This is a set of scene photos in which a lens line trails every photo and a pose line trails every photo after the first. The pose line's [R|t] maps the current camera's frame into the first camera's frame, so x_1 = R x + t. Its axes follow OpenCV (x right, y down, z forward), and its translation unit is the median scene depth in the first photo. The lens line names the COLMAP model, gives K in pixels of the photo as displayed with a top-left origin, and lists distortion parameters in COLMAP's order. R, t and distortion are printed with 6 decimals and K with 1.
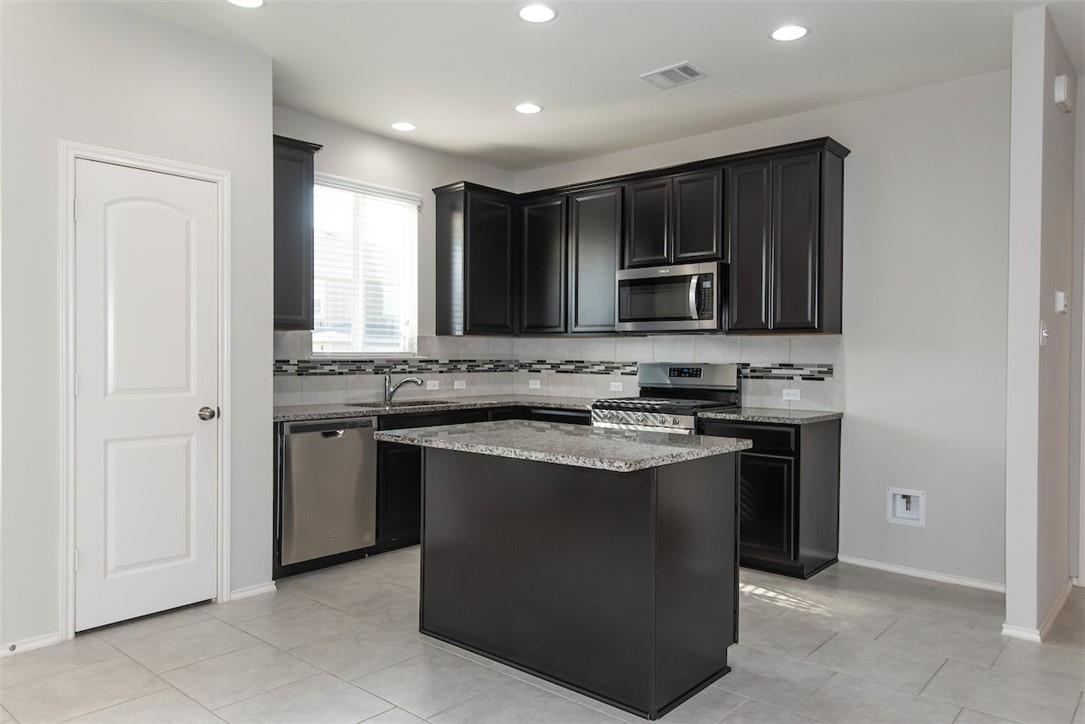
lens RADIAL K [[750.6, 0, 551.9], [0, 750.6, 364.4], [0, 0, 1]] dist [0.023455, -0.013537]
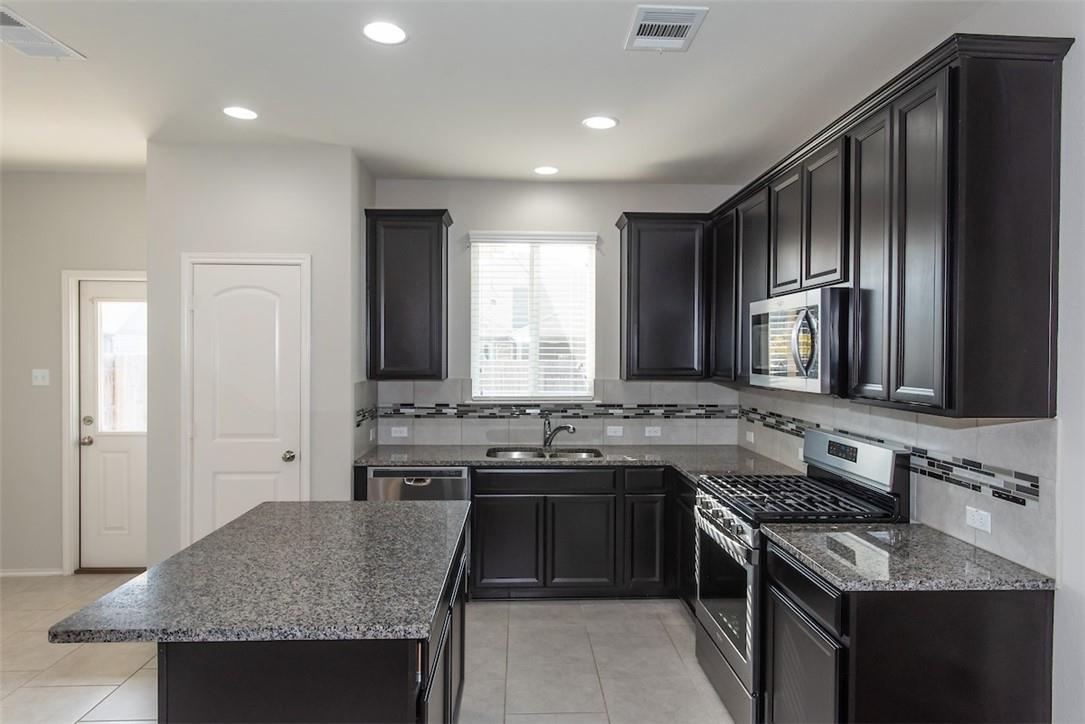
lens RADIAL K [[647.2, 0, 548.2], [0, 647.2, 358.9], [0, 0, 1]] dist [0.009008, -0.001642]
pose [[0.680956, 0.005667, -0.732303, 0.442362], [-0.010534, 0.999942, -0.002057, -0.070099], [0.732249, 0.009115, 0.680976, 0.443898]]
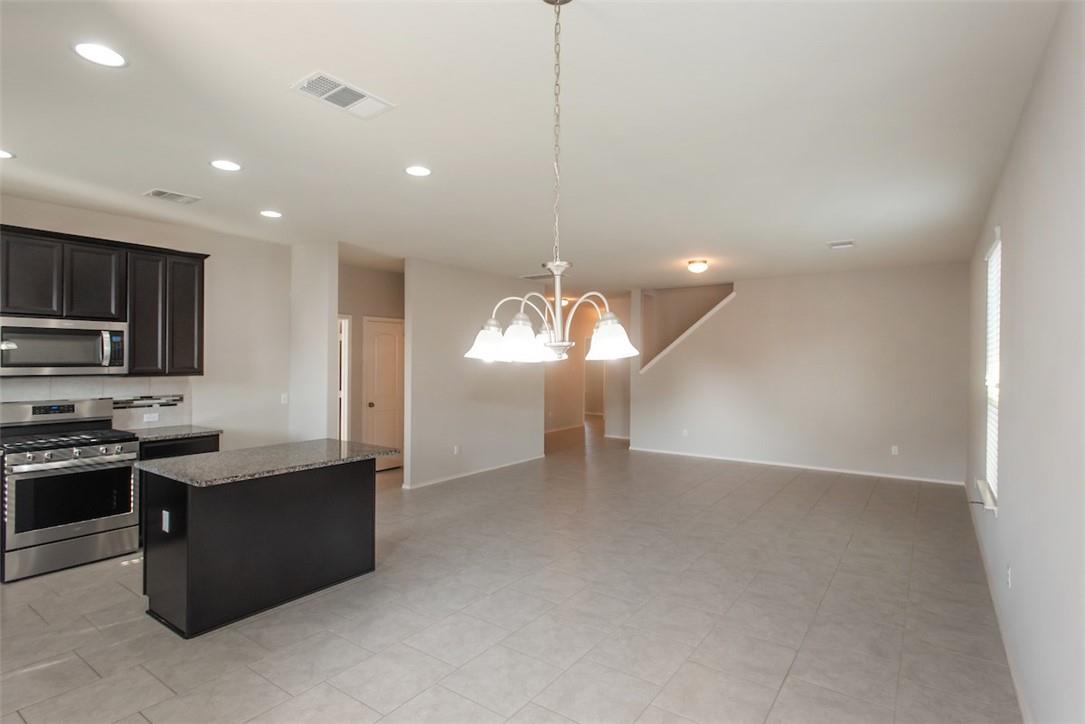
lens RADIAL K [[547.8, 0, 545.7], [0, 547.8, 362.6], [0, 0, 1]] dist [0.007507, -0.000718]
pose [[-0.086758, -0.011928, 0.996158, -0.768502], [0.003167, 0.999920, 0.012249, -0.072866], [-0.996224, 0.004217, -0.086714, 0.340003]]
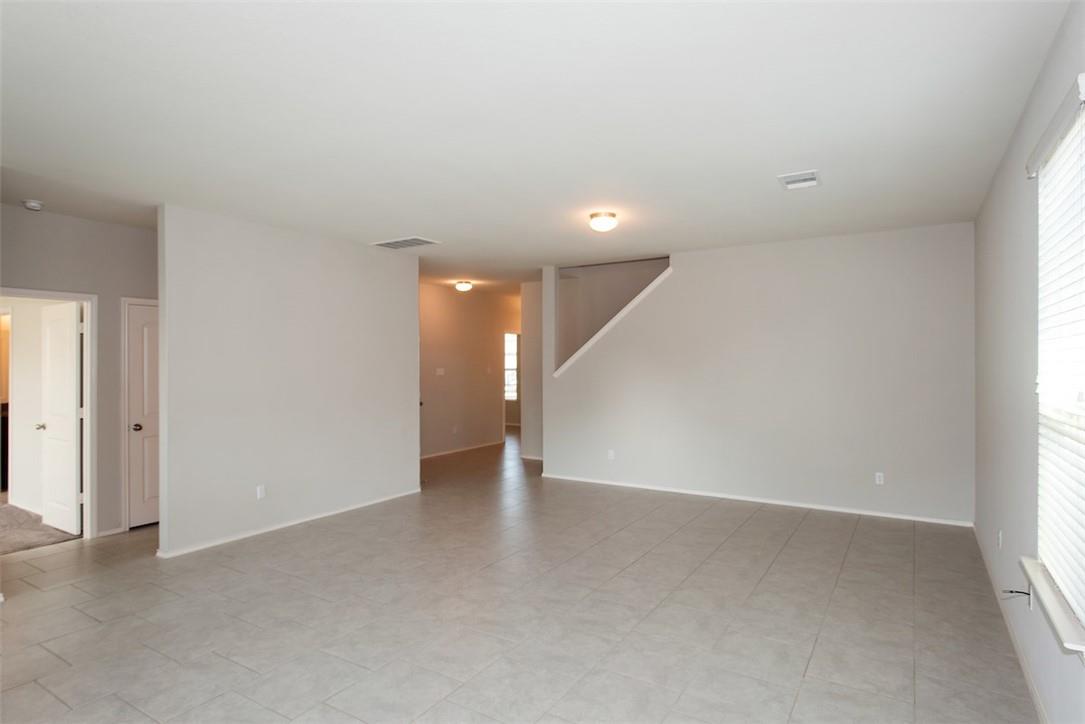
lens RADIAL K [[592.0, 0, 542.5], [0, 592.0, 363.9], [0, 0, 1]] dist [-0.001827, 0.003639]
pose [[-0.141353, -0.009419, 0.989914, -0.430374], [0.012322, 0.999861, 0.011273, -0.062074], [-0.989883, 0.013791, -0.141217, 0.089870]]
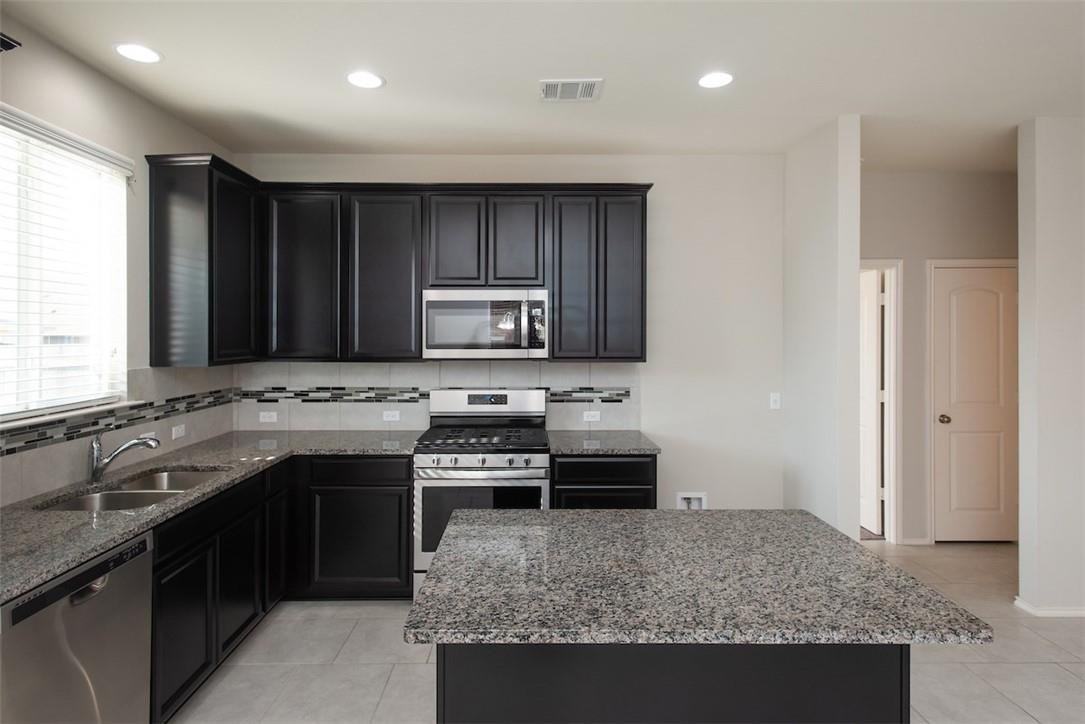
lens RADIAL K [[589.7, 0, 533.9], [0, 589.7, 333.0], [0, 0, 1]] dist [0.014816, -0.005696]
pose [[0.755868, -0.004896, 0.654706, -0.285444], [0.012351, 0.999901, -0.006782, -0.071890], [-0.654608, 0.013213, 0.755853, 0.413282]]
